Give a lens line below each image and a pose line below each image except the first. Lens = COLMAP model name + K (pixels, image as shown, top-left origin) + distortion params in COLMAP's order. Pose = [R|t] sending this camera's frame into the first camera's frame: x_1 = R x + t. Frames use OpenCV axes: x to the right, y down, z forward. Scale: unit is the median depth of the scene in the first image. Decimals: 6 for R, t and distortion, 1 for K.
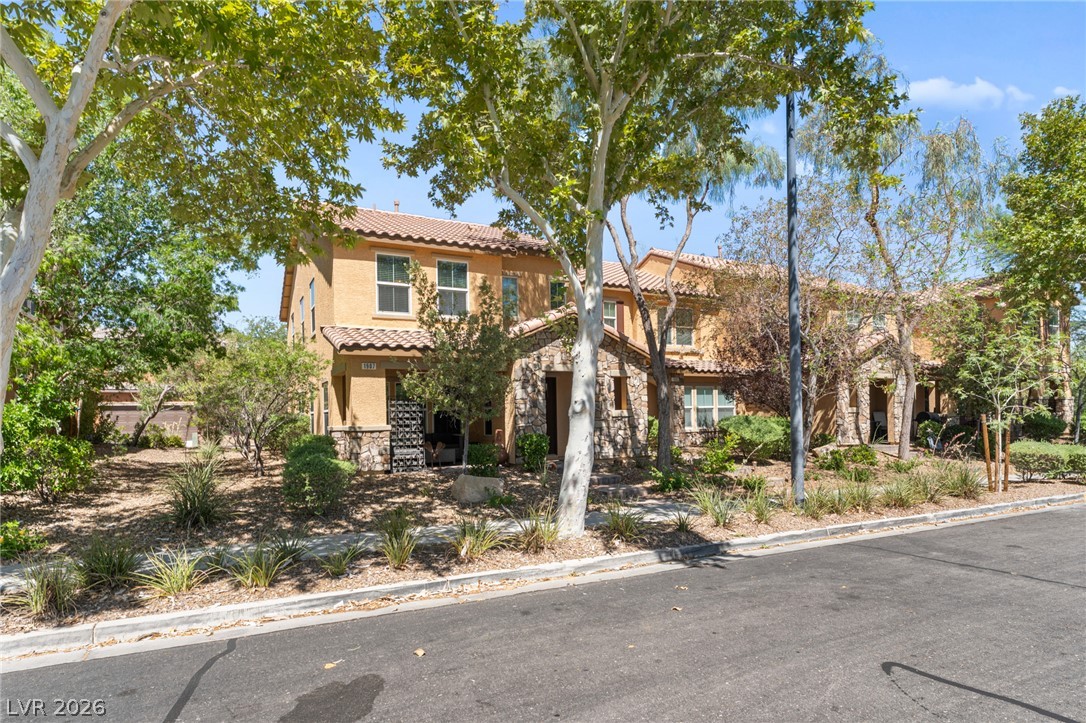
lens RADIAL K [[495.9, 0, 542.6], [0, 495.9, 361.1], [0, 0, 1]] dist [0.006068, -0.000236]
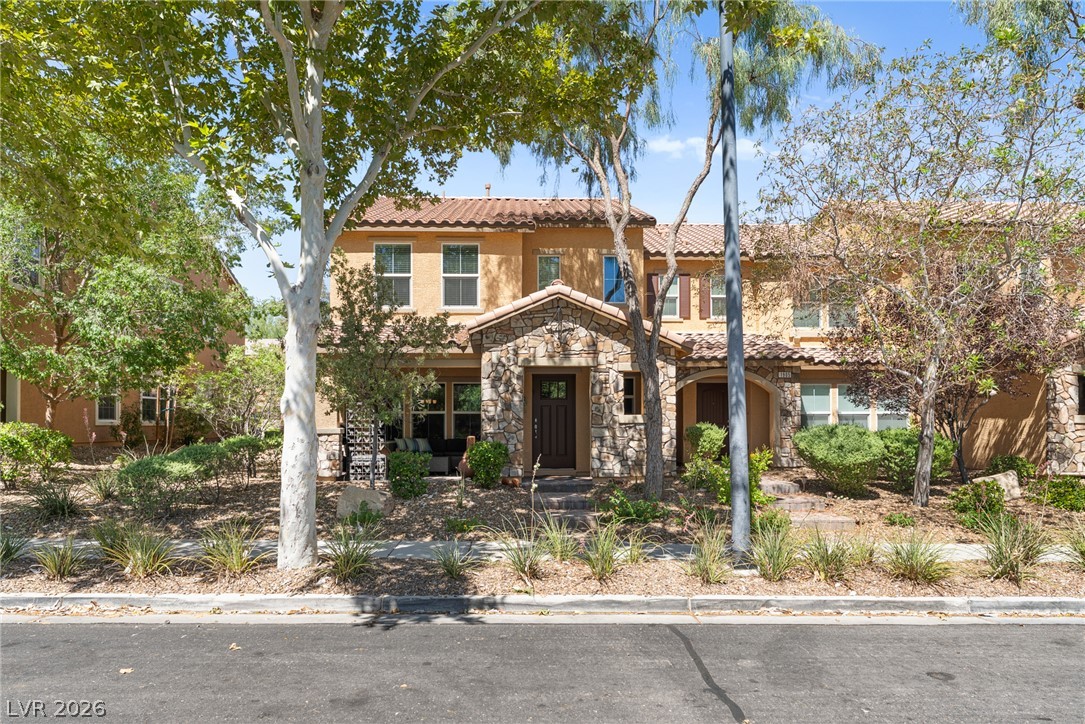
lens RADIAL K [[568.2, 0, 542.5], [0, 568.2, 365.9], [0, 0, 1]] dist [-0.000746, 0.000635]
pose [[0.927331, -0.022446, -0.373569, 0.383114], [0.026640, 0.999627, 0.006066, 0.014735], [0.373293, -0.015577, 0.927583, 0.142114]]
